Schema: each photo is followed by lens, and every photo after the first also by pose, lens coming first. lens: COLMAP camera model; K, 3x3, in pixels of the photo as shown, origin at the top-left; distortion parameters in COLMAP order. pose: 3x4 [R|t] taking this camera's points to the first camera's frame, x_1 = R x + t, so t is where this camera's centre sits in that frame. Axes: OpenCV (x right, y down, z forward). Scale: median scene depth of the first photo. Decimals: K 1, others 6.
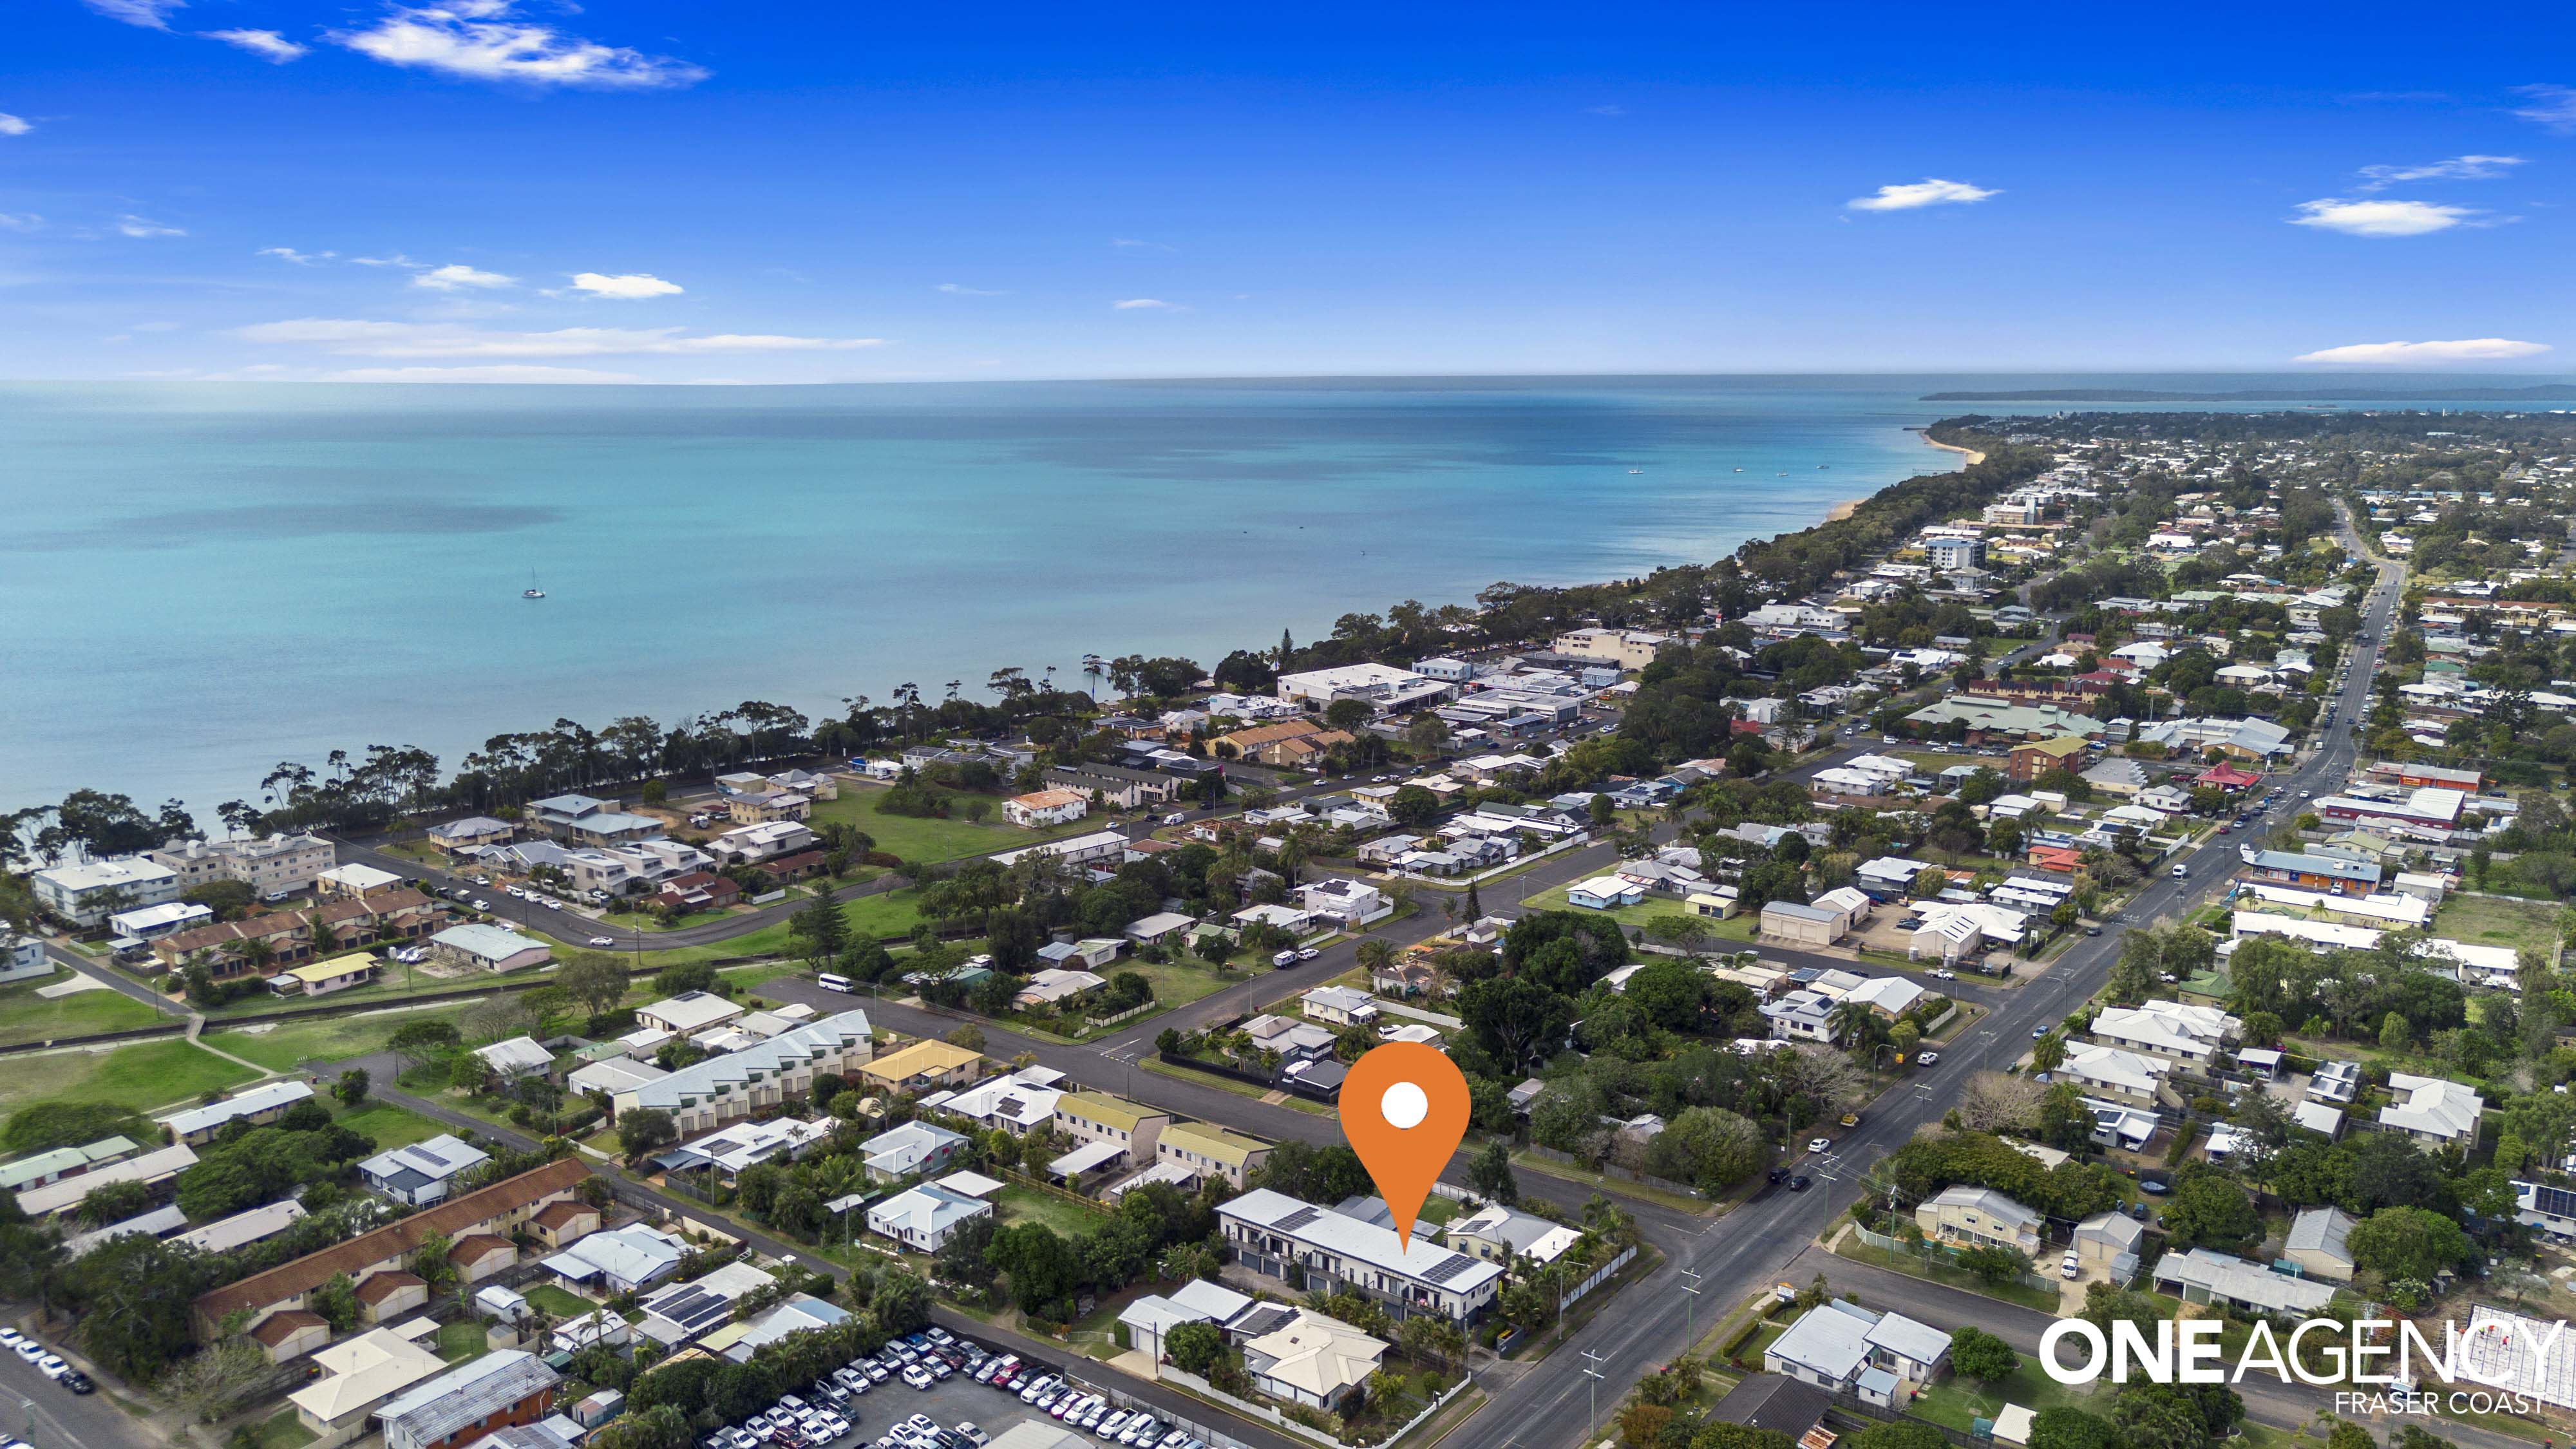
lens RADIAL K [[1814.0, 0, 1282.7], [0, 1814.0, 727.6], [0, 0, 1]] dist [0.107700, -0.149326]
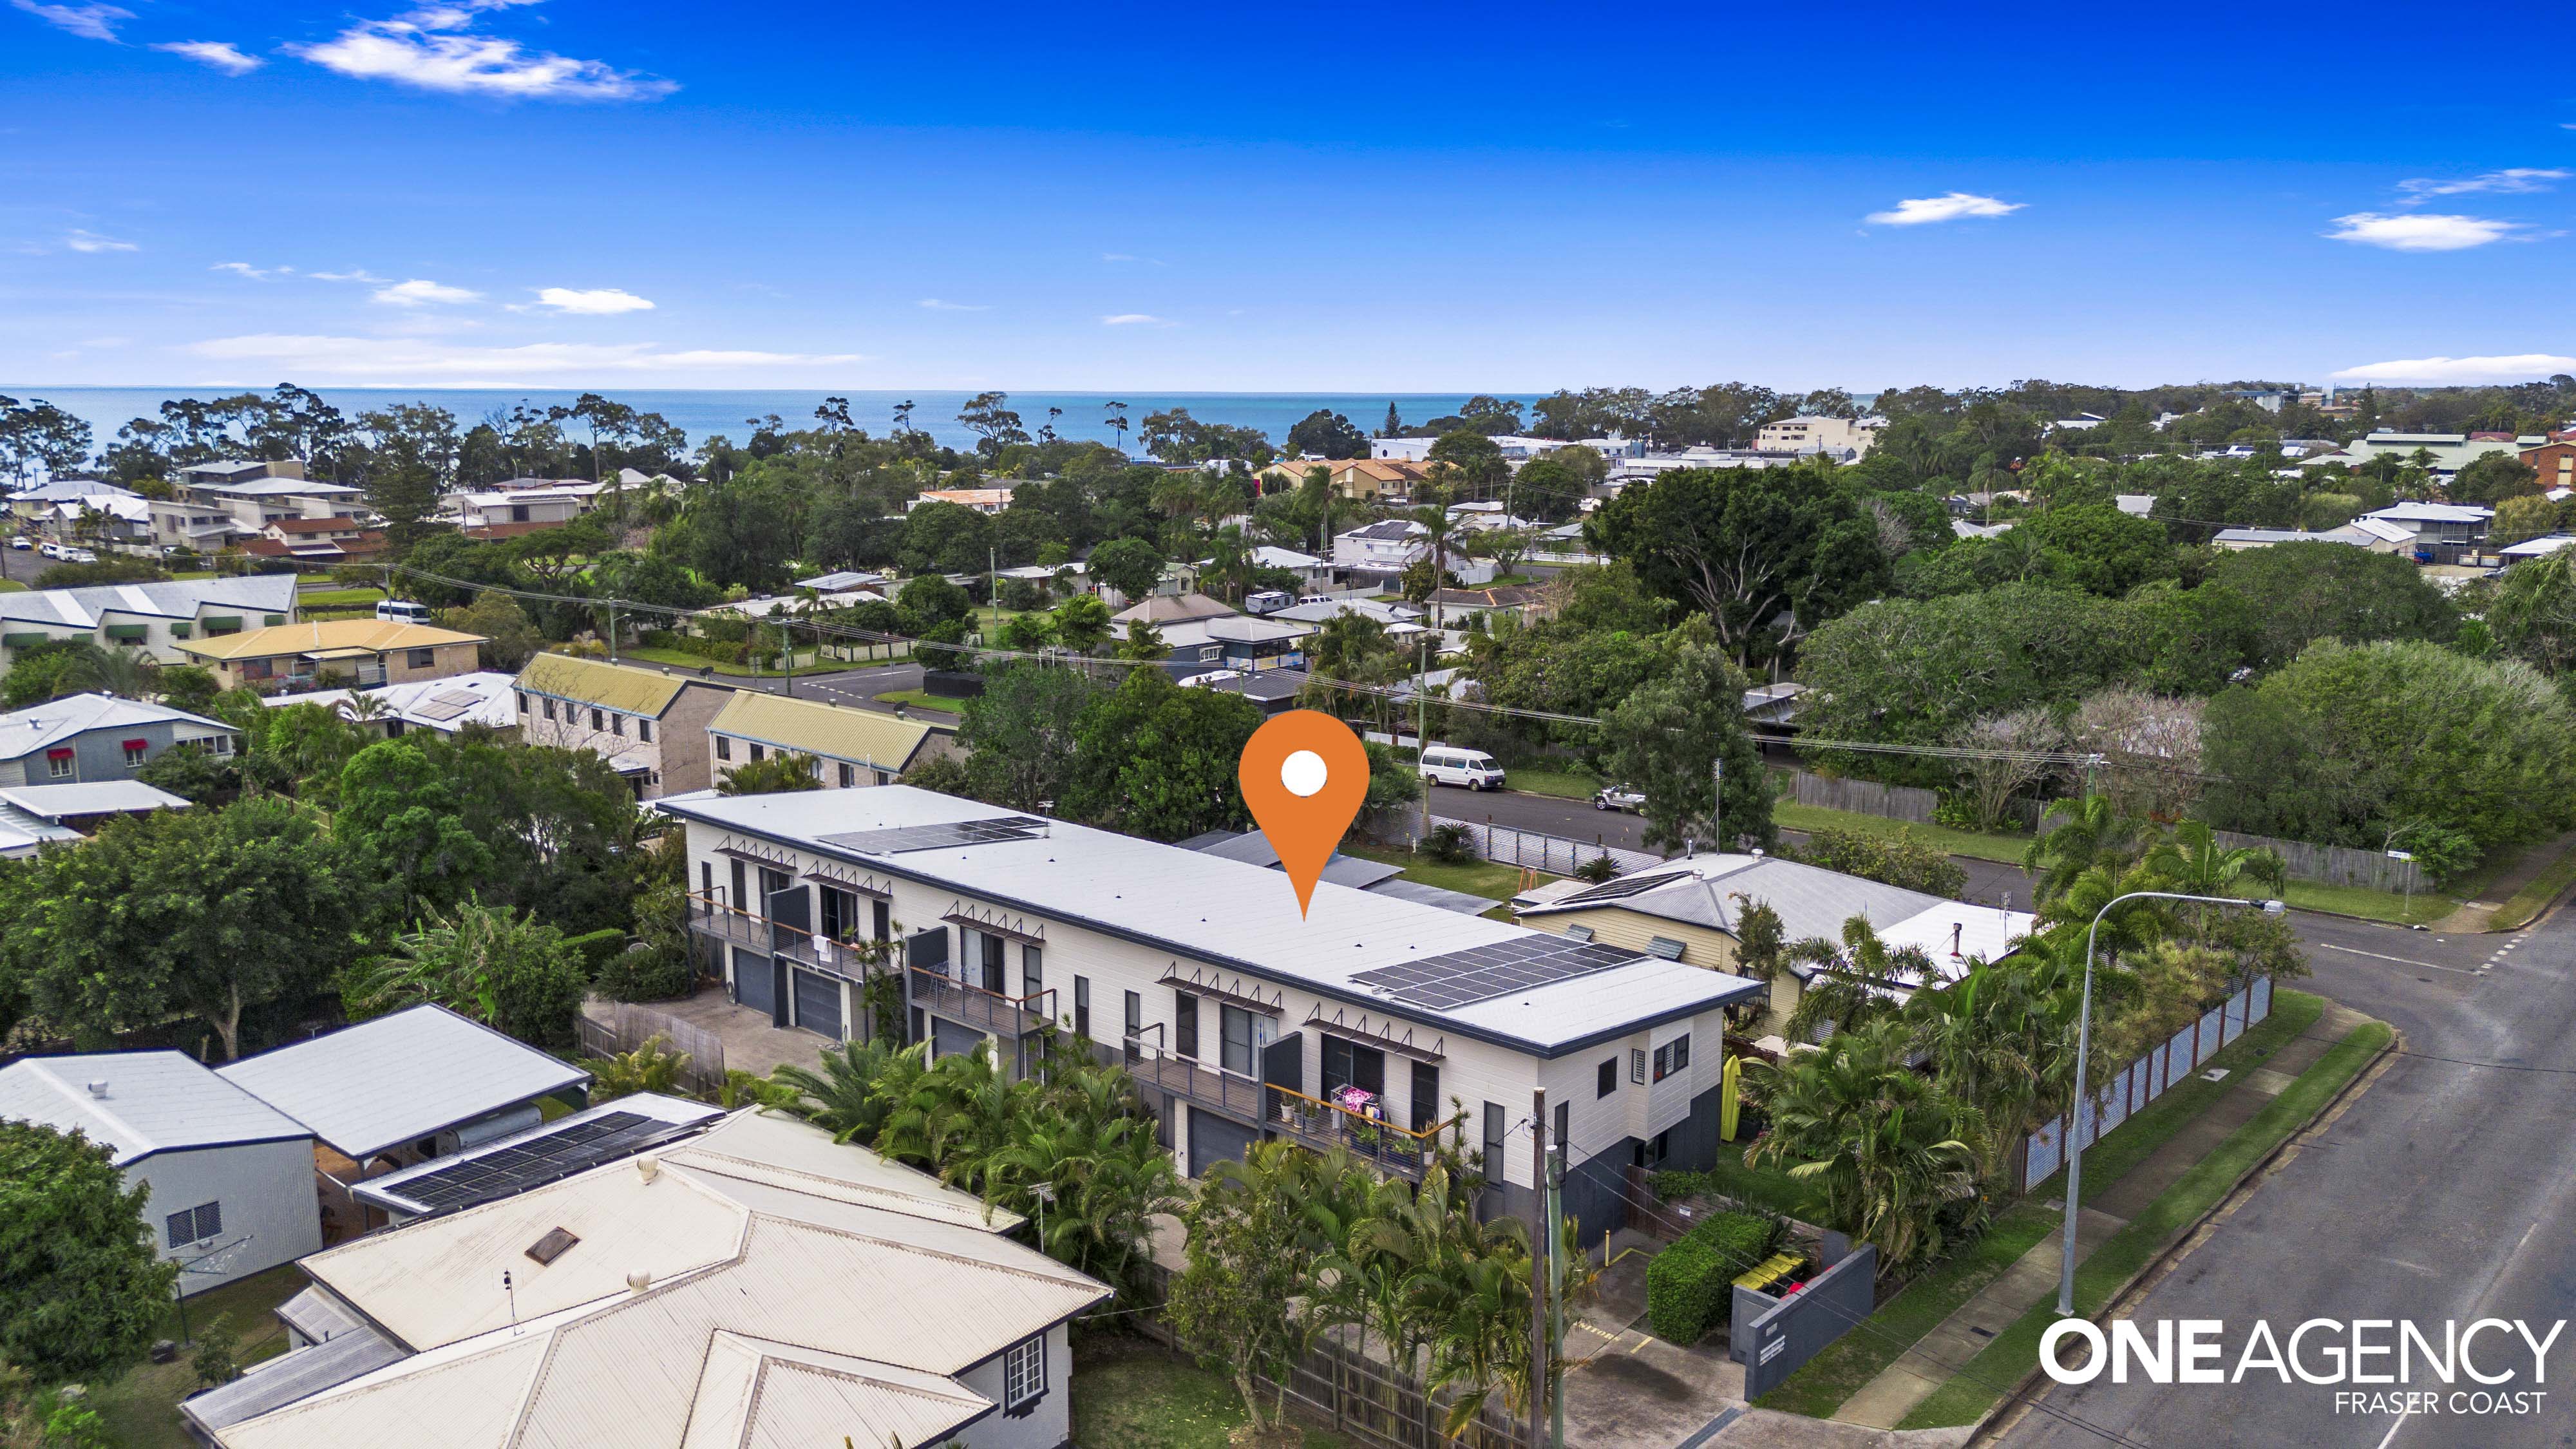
lens RADIAL K [[1814.0, 0, 1282.7], [0, 1814.0, 727.6], [0, 0, 1]] dist [0.107700, -0.149326]
pose [[0.995888, 0.015802, -0.089209, 0.063823], [-0.016327, 0.999853, -0.005159, 0.203186], [0.089115, 0.006595, 0.996000, 0.592877]]
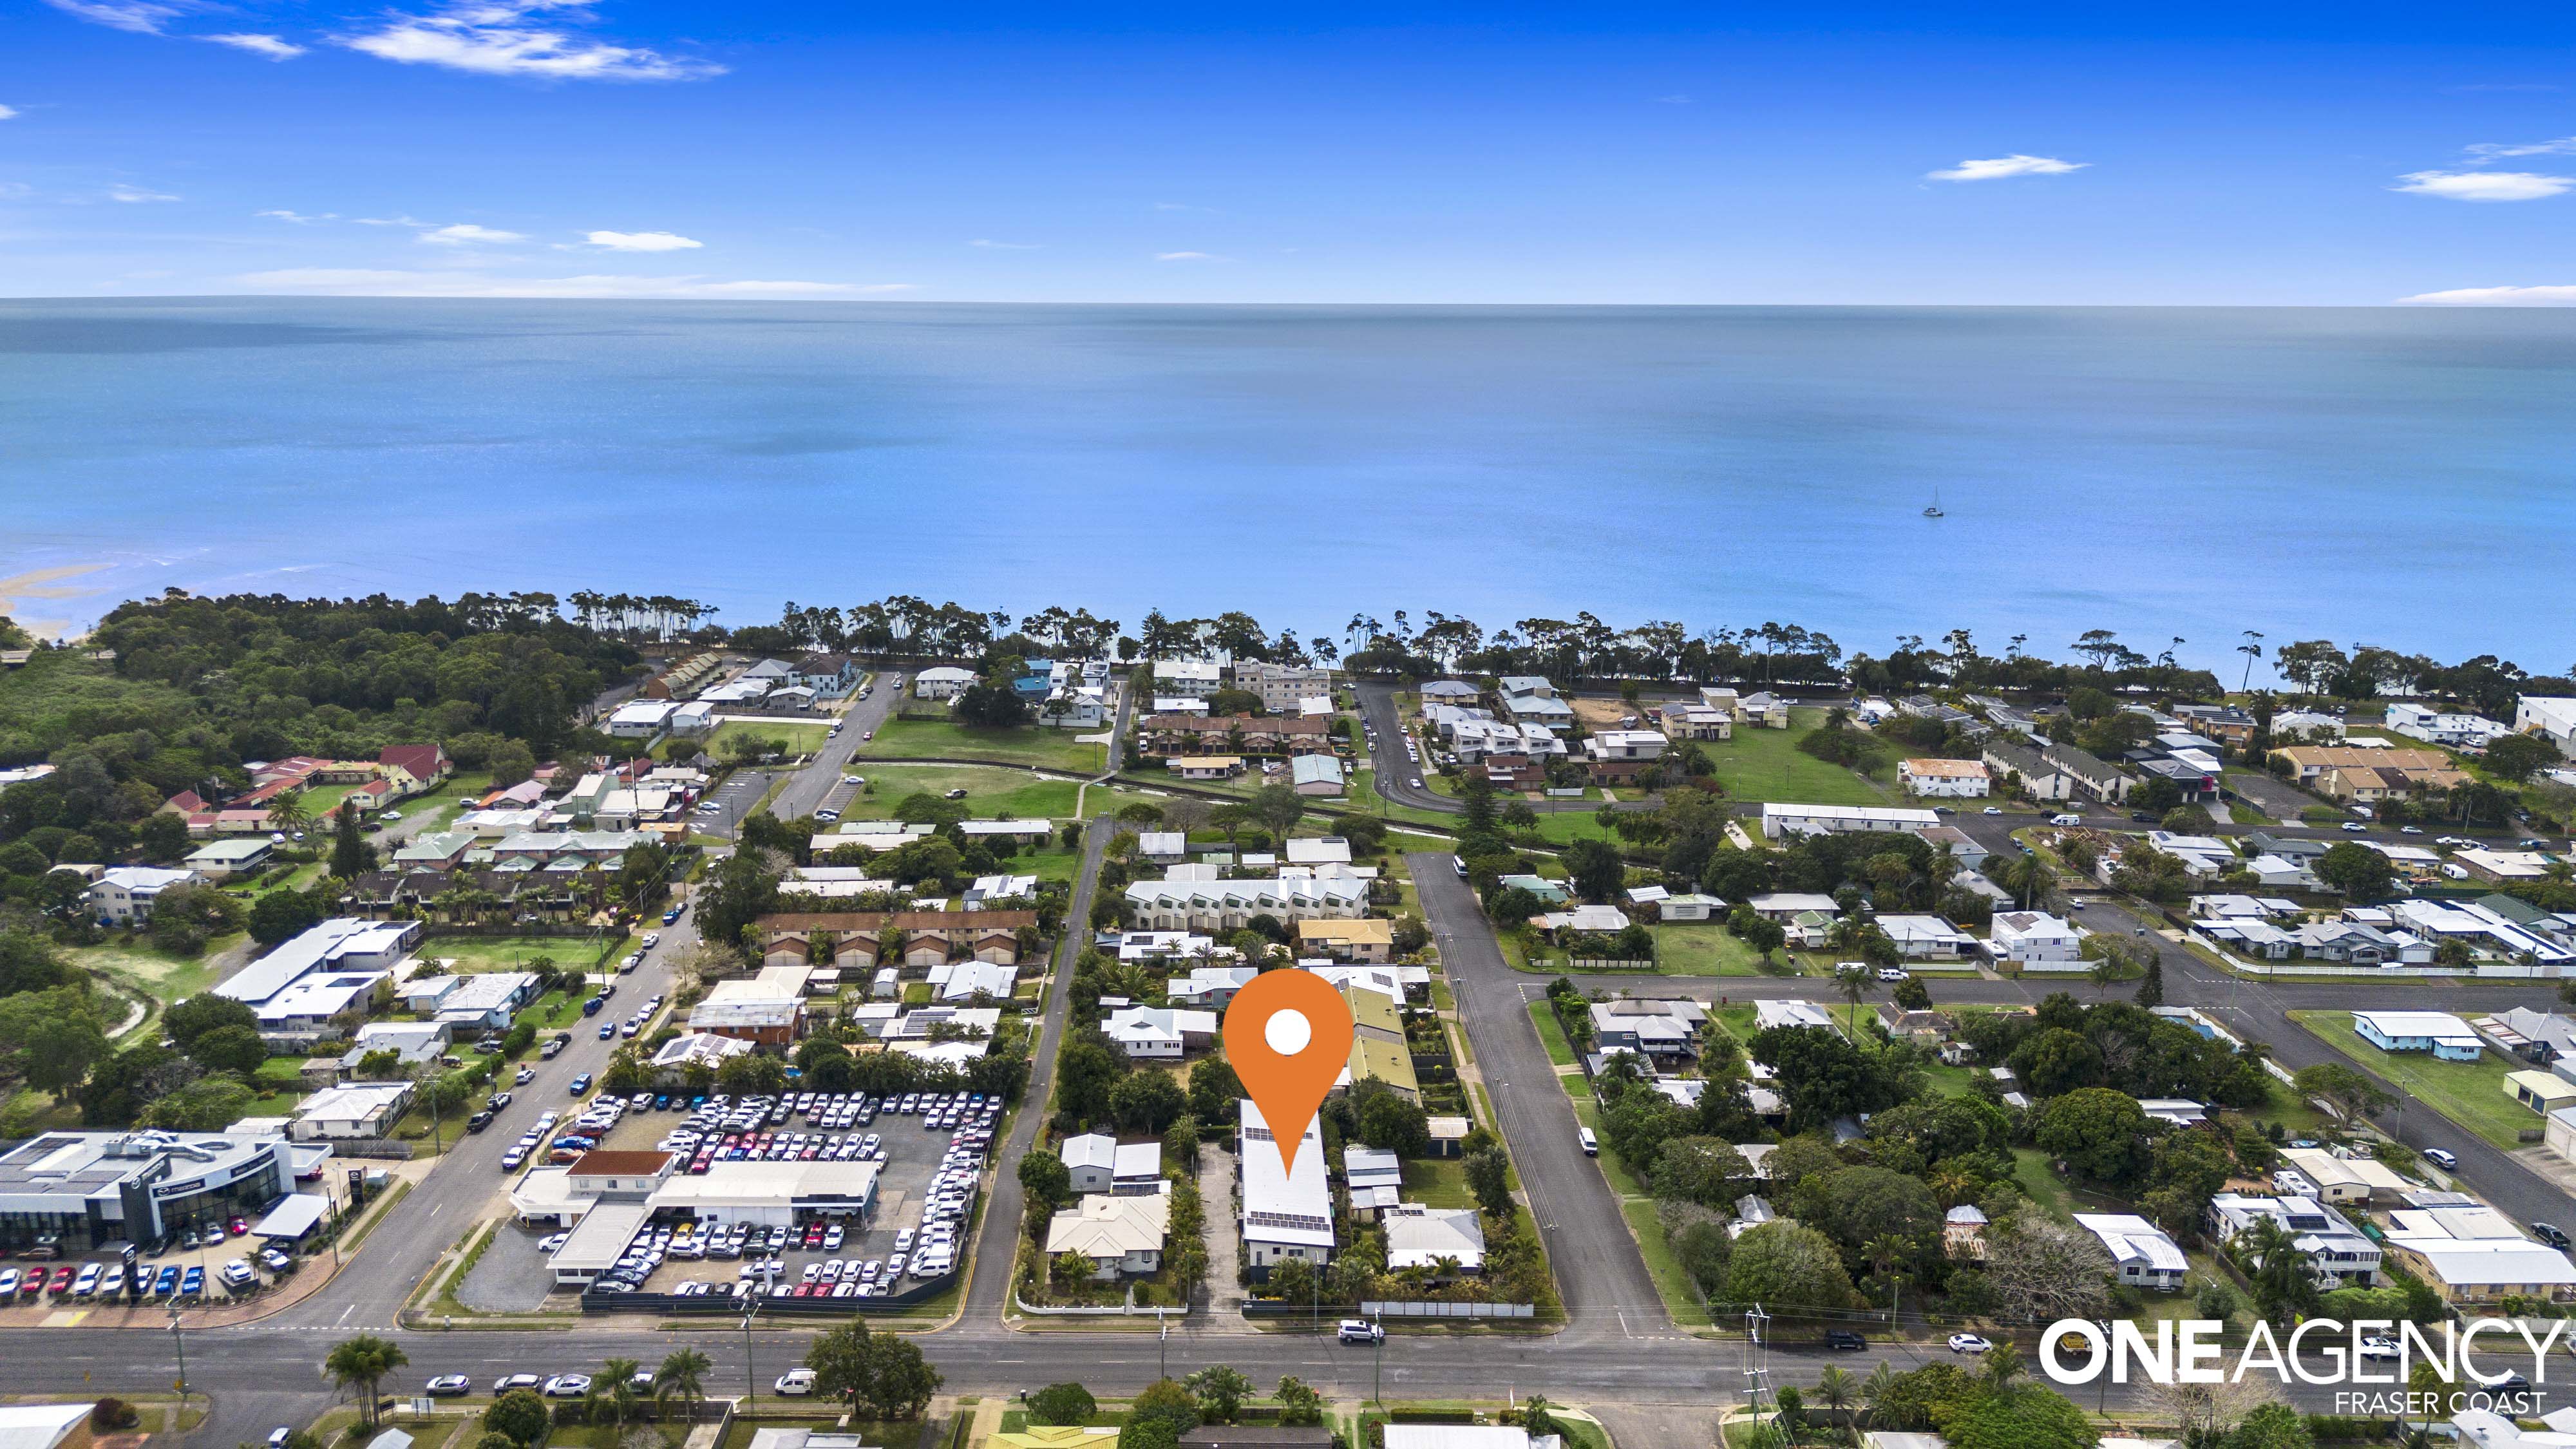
lens RADIAL K [[1814.0, 0, 1282.7], [0, 1814.0, 727.6], [0, 0, 1]] dist [0.107700, -0.149326]
pose [[0.615395, 0.181561, -0.767023, 0.595325], [-0.150639, 0.982264, 0.111650, -0.053423], [0.773690, 0.046835, 0.631831, 0.282190]]
